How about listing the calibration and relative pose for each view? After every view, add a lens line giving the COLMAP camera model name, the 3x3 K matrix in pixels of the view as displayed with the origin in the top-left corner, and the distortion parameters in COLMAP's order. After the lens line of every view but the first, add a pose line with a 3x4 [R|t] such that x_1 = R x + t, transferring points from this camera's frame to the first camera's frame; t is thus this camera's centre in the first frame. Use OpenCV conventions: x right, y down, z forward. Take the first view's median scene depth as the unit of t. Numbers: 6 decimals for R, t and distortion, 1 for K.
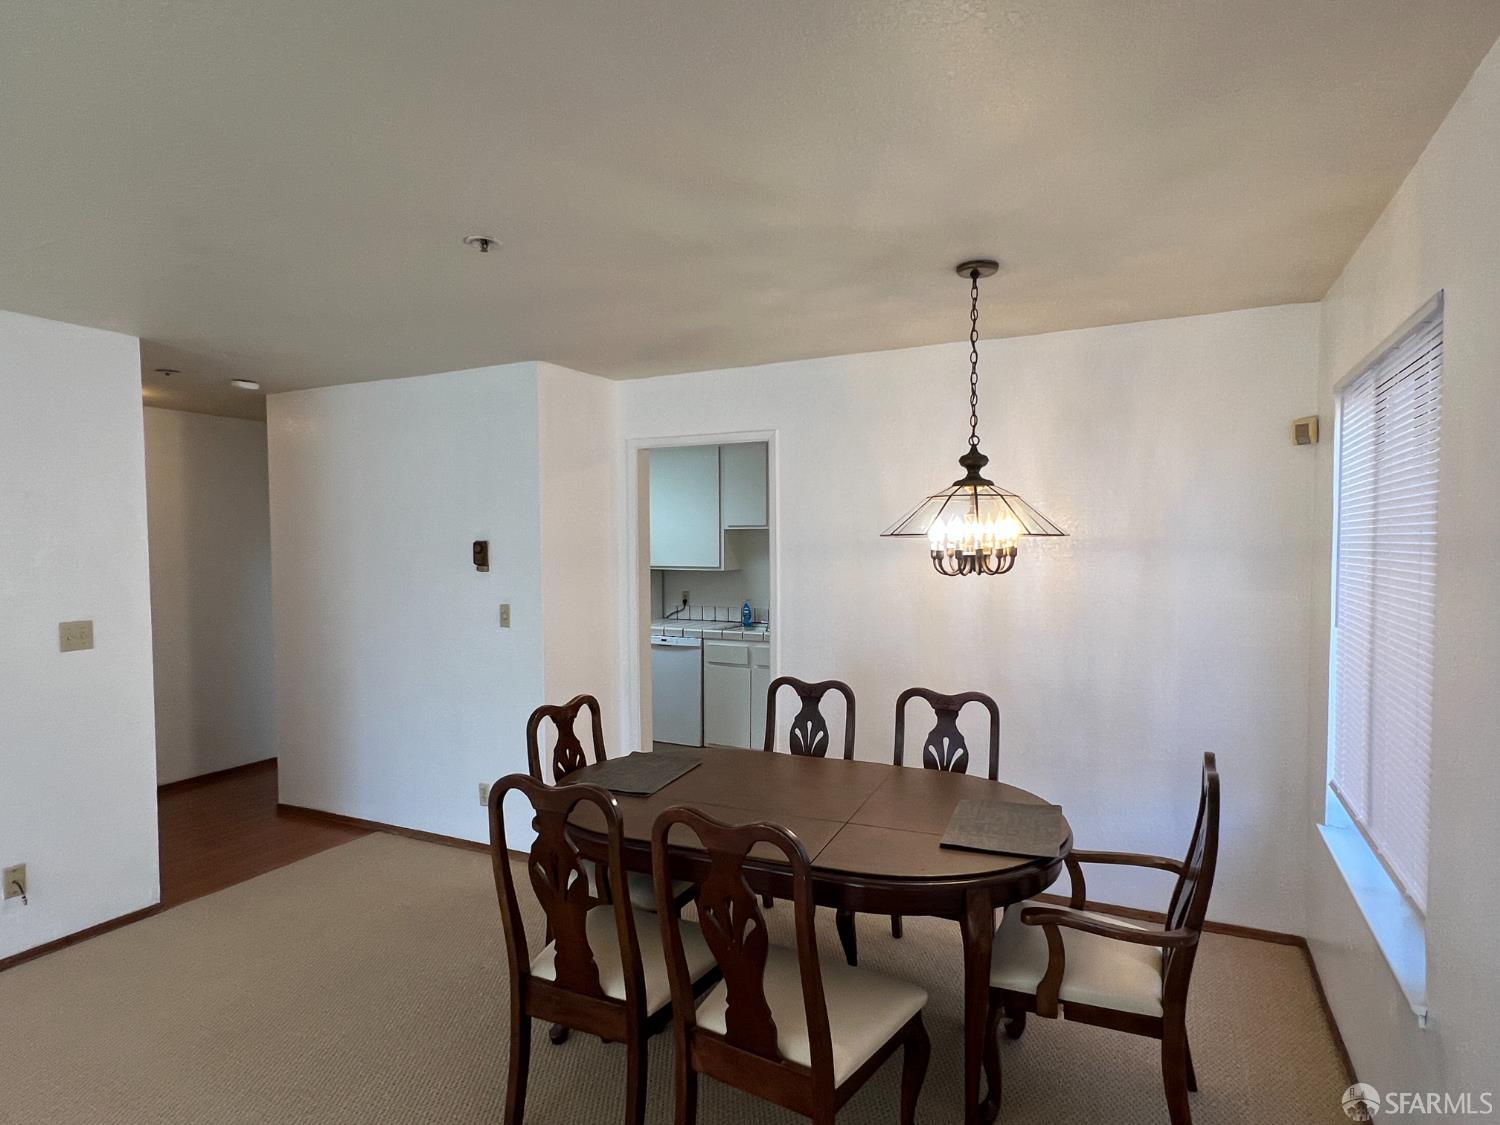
lens RADIAL K [[819.1, 0, 749.3], [0, 819.1, 566.4], [0, 0, 1]] dist [-0.005809, -0.000325]
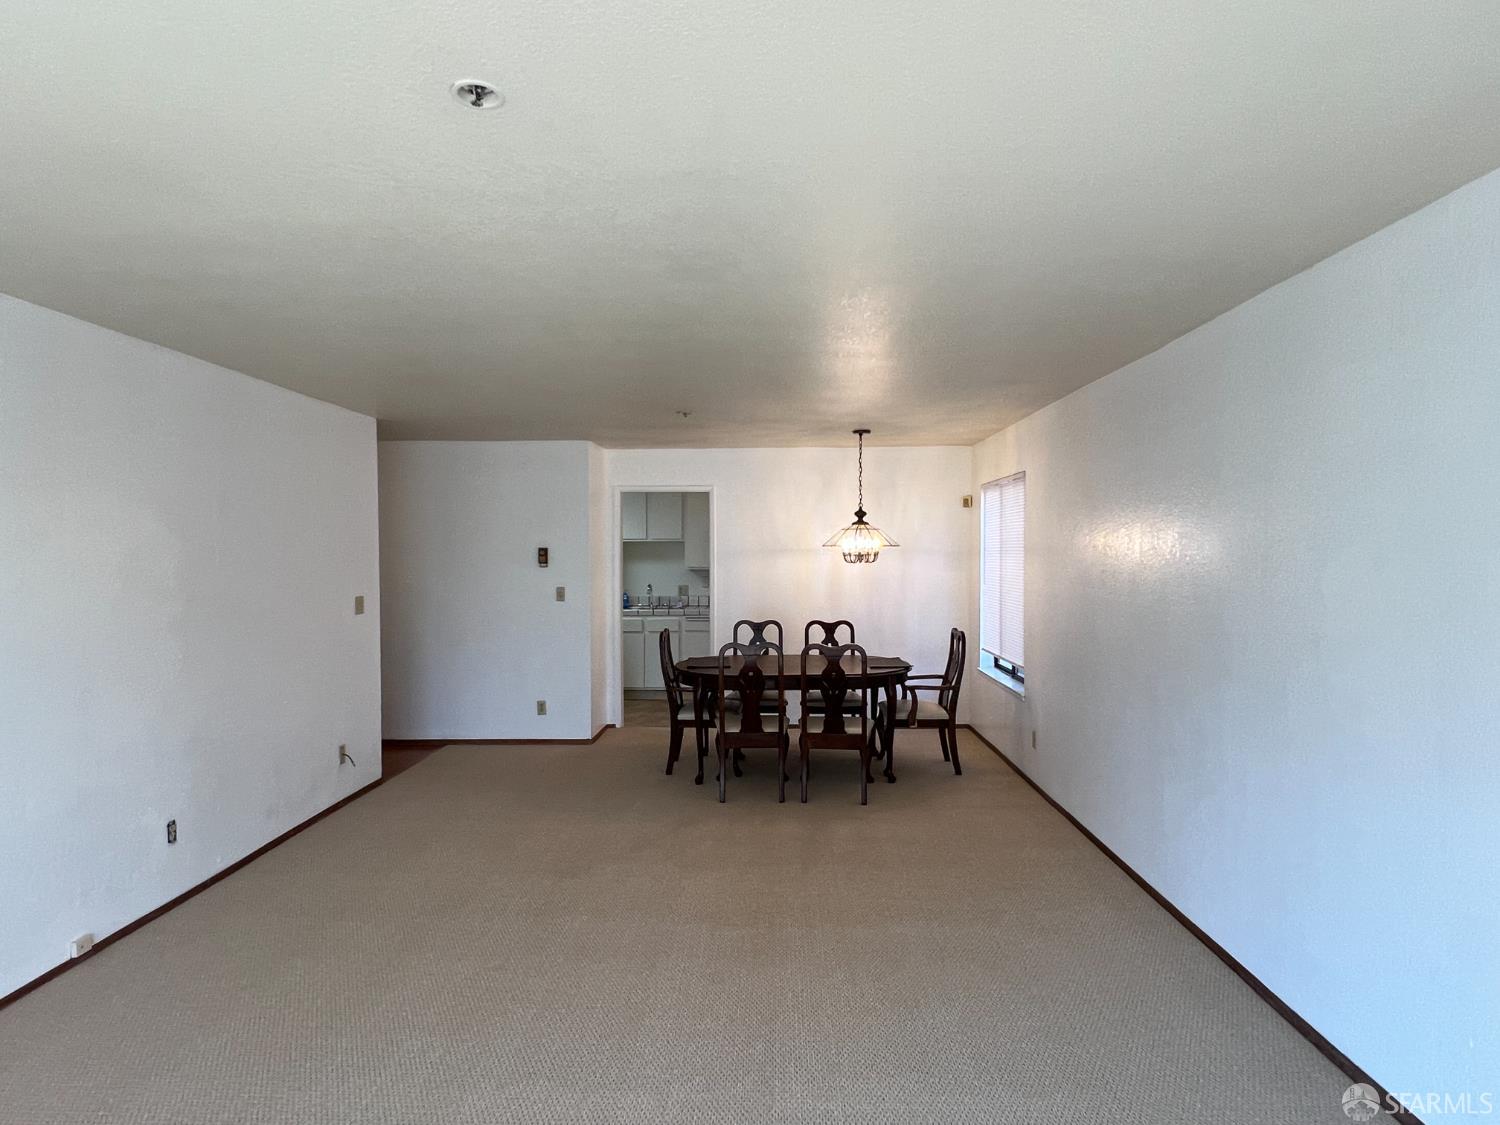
lens RADIAL K [[819.1, 0, 752.2], [0, 819.1, 560.9], [0, 0, 1]] dist [-0.005809, -0.000325]
pose [[0.904978, -0.001998, 0.425454, -0.848023], [0.010462, 0.999791, -0.017559, 0.036052], [-0.425330, 0.020341, 0.904810, -0.826663]]
